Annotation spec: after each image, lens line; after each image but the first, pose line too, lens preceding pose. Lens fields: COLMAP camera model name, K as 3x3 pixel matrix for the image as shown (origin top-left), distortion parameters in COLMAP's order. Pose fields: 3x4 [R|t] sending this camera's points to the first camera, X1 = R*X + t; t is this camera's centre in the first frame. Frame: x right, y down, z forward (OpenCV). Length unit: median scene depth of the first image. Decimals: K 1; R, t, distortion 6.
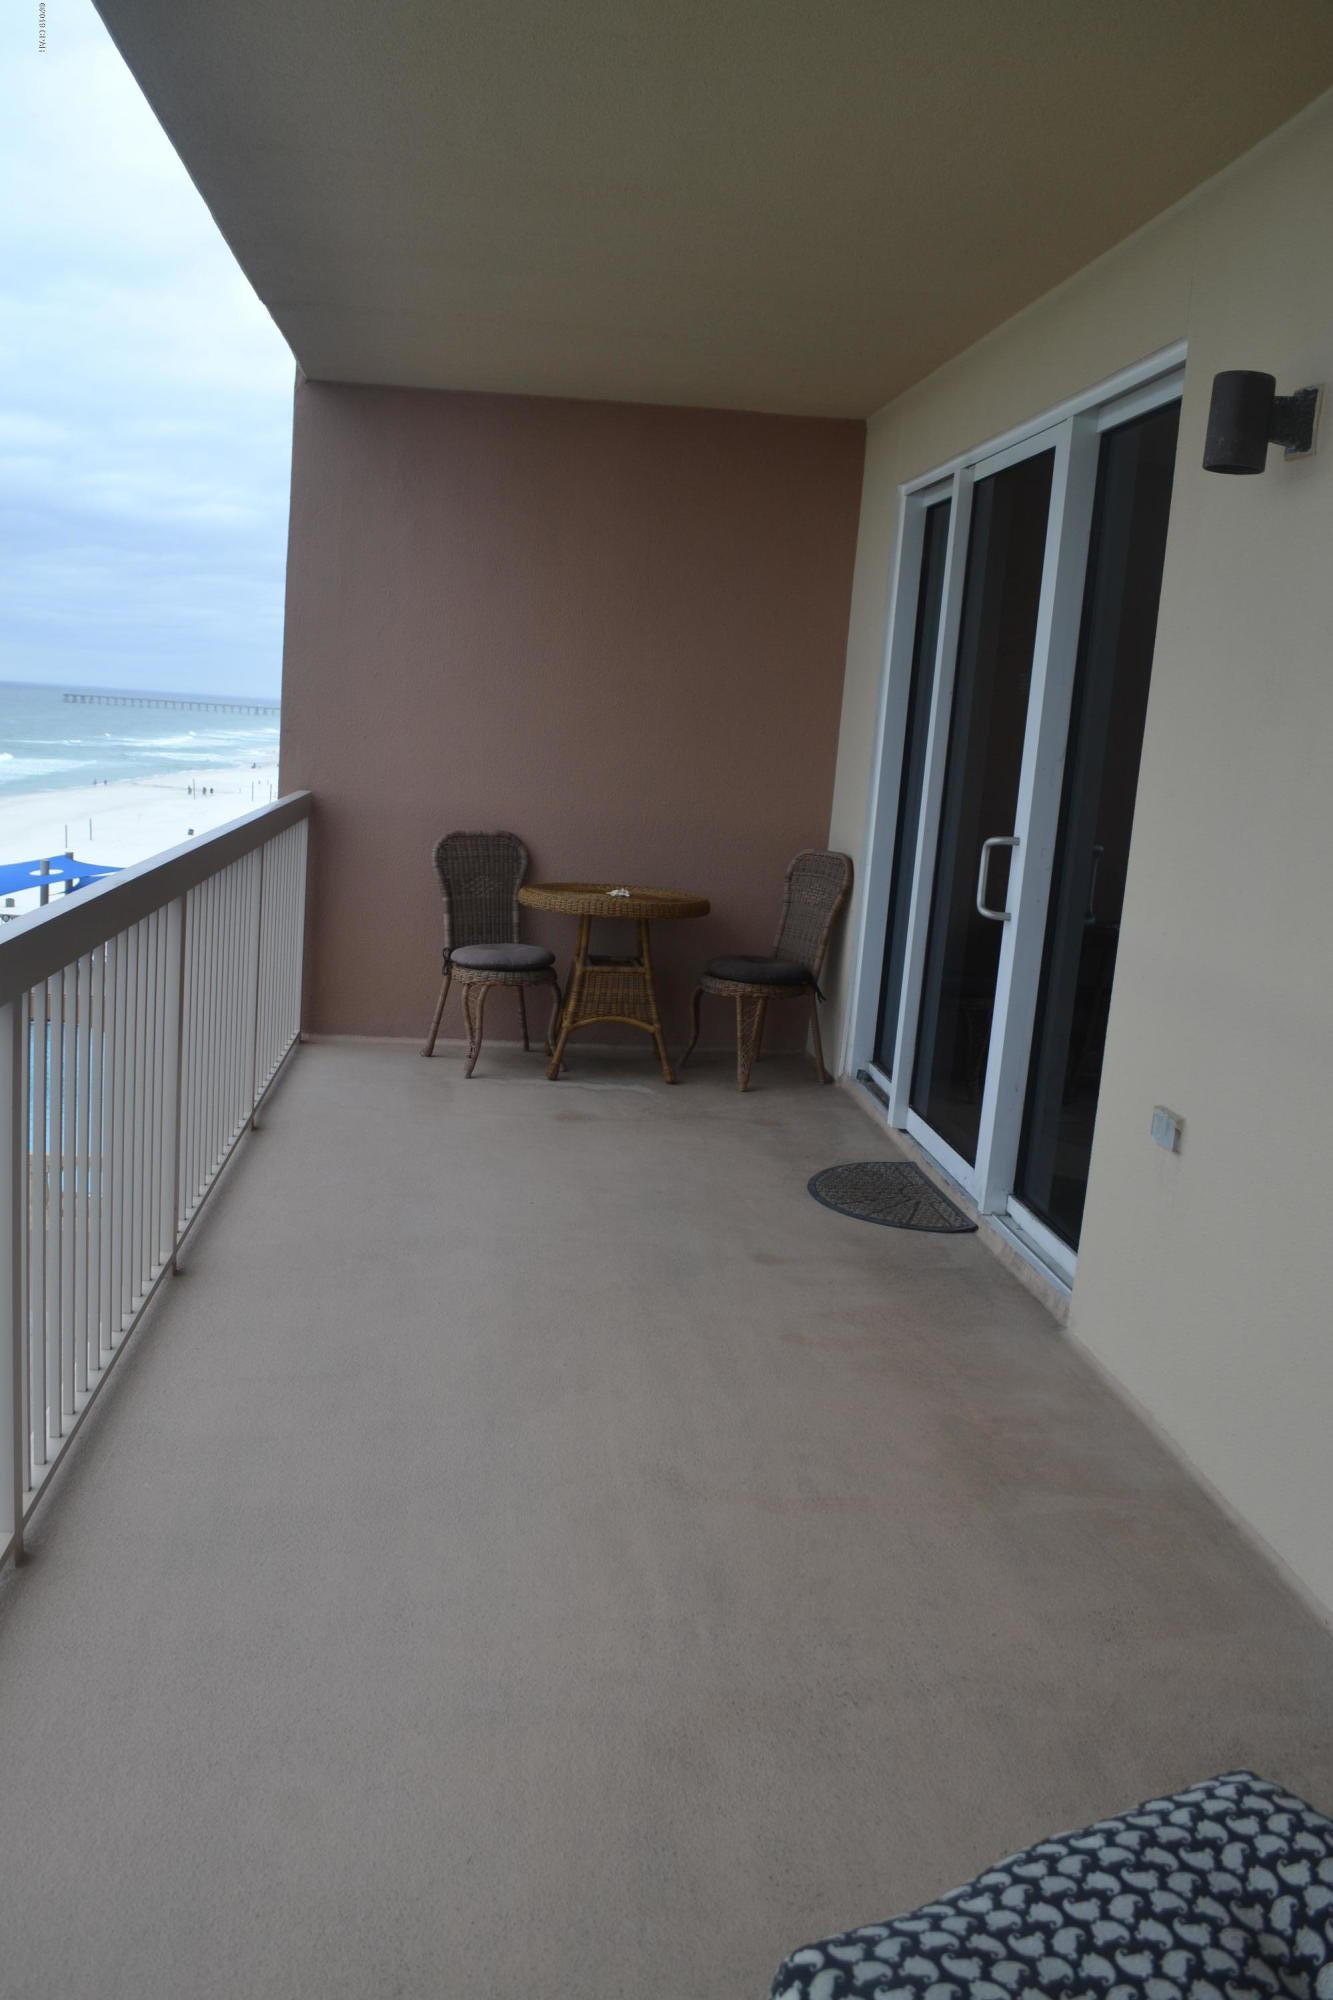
lens RADIAL K [[1608.4, 0, 661.9], [0, 1608.4, 979.4], [0, 0, 1]] dist [-0.076881, 0.012572]
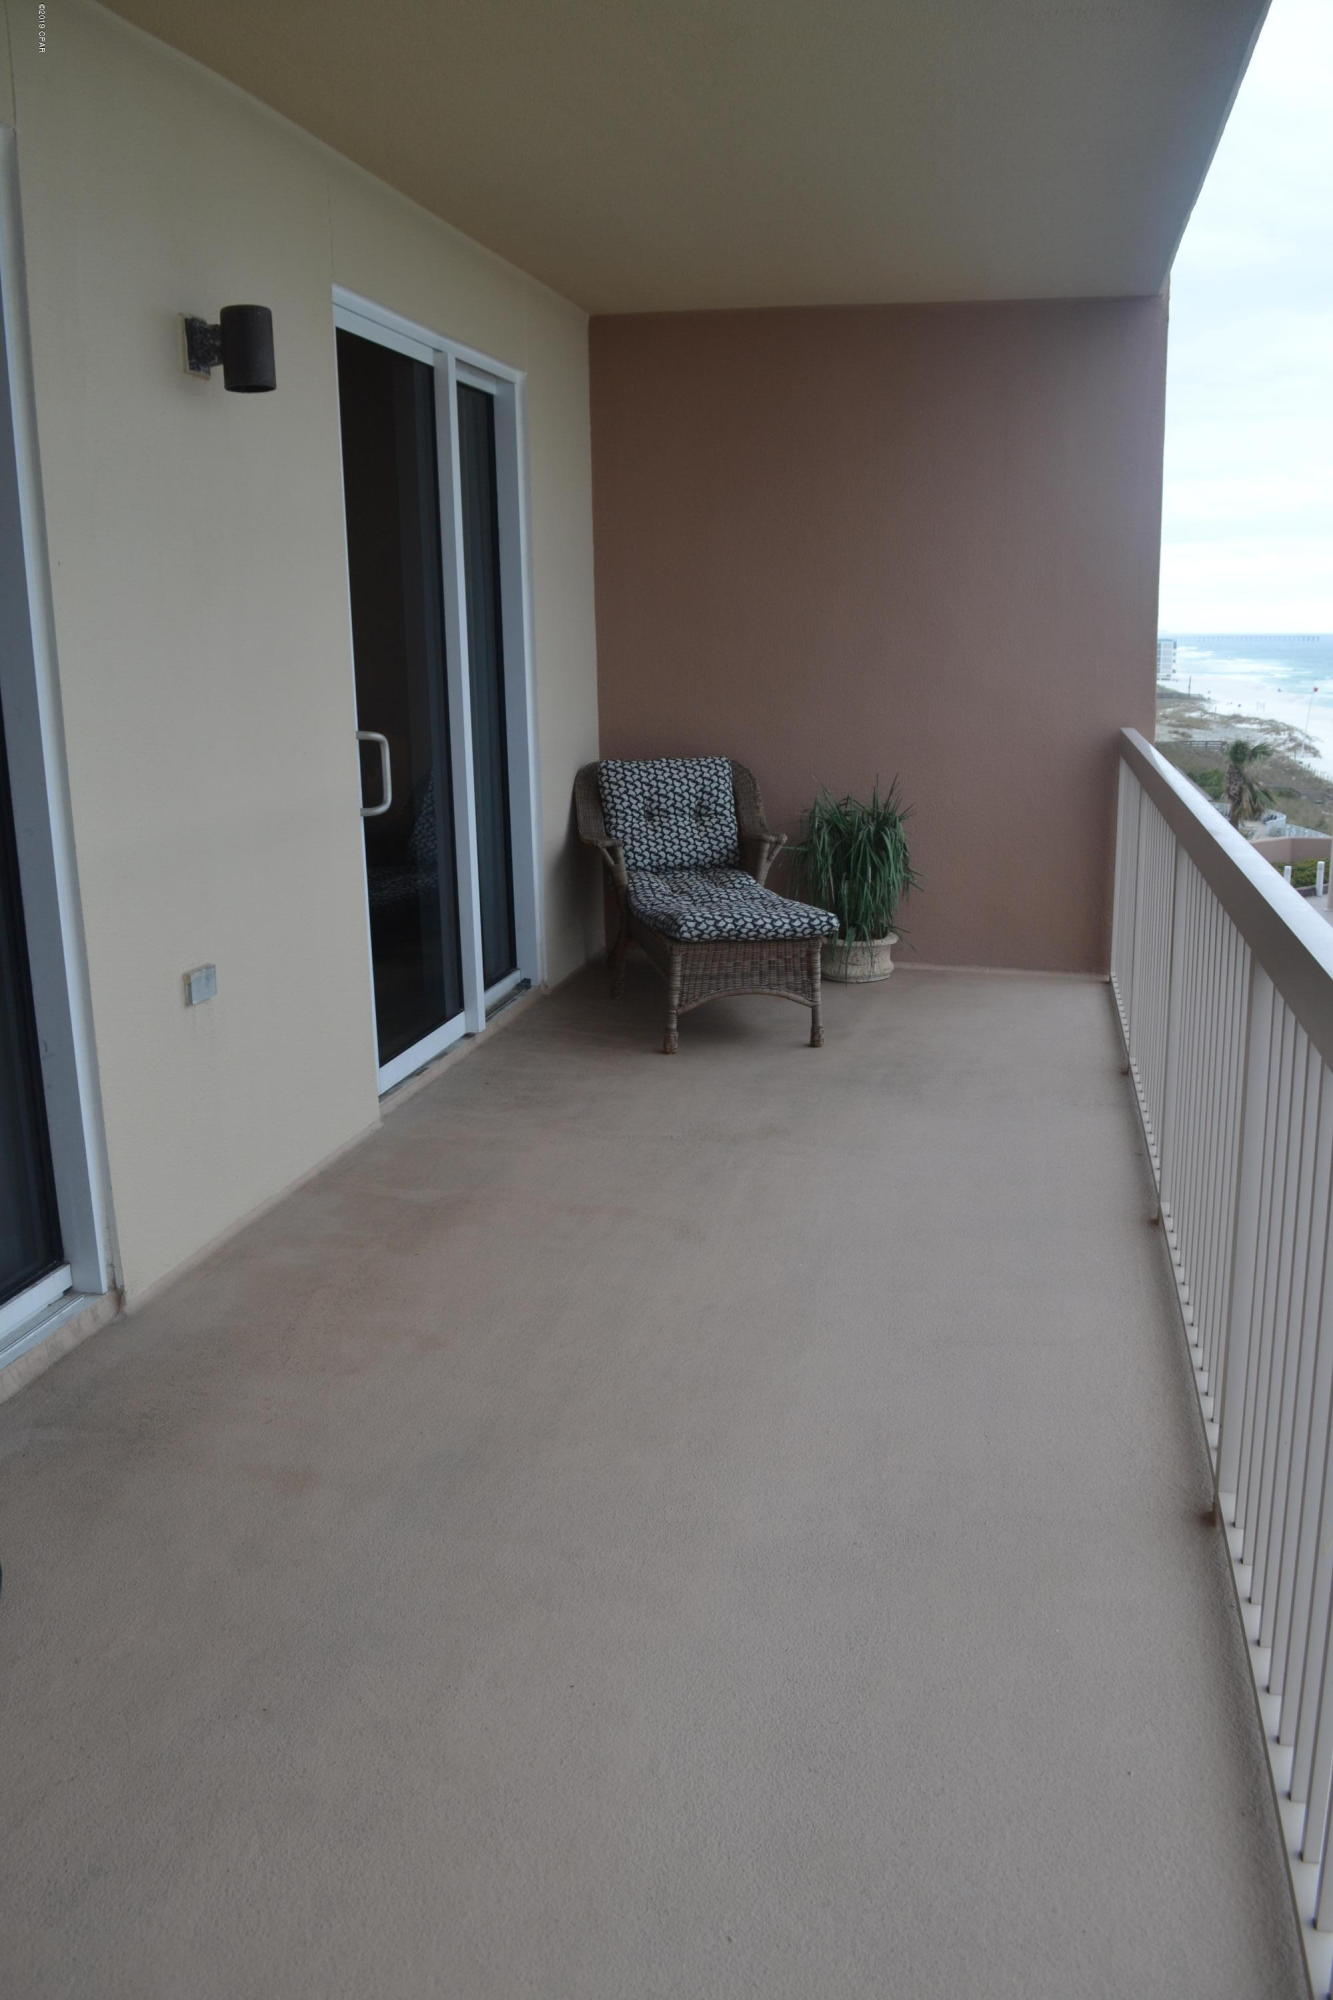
lens RADIAL K [[1608.4, 0, 661.9], [0, 1608.4, 979.4], [0, 0, 1]] dist [-0.076881, 0.012572]
pose [[-0.931972, -0.126143, 0.339876, -0.356157], [0.022660, 0.915410, 0.401884, -0.350641], [-0.361821, 0.382246, -0.850278, 1.946203]]
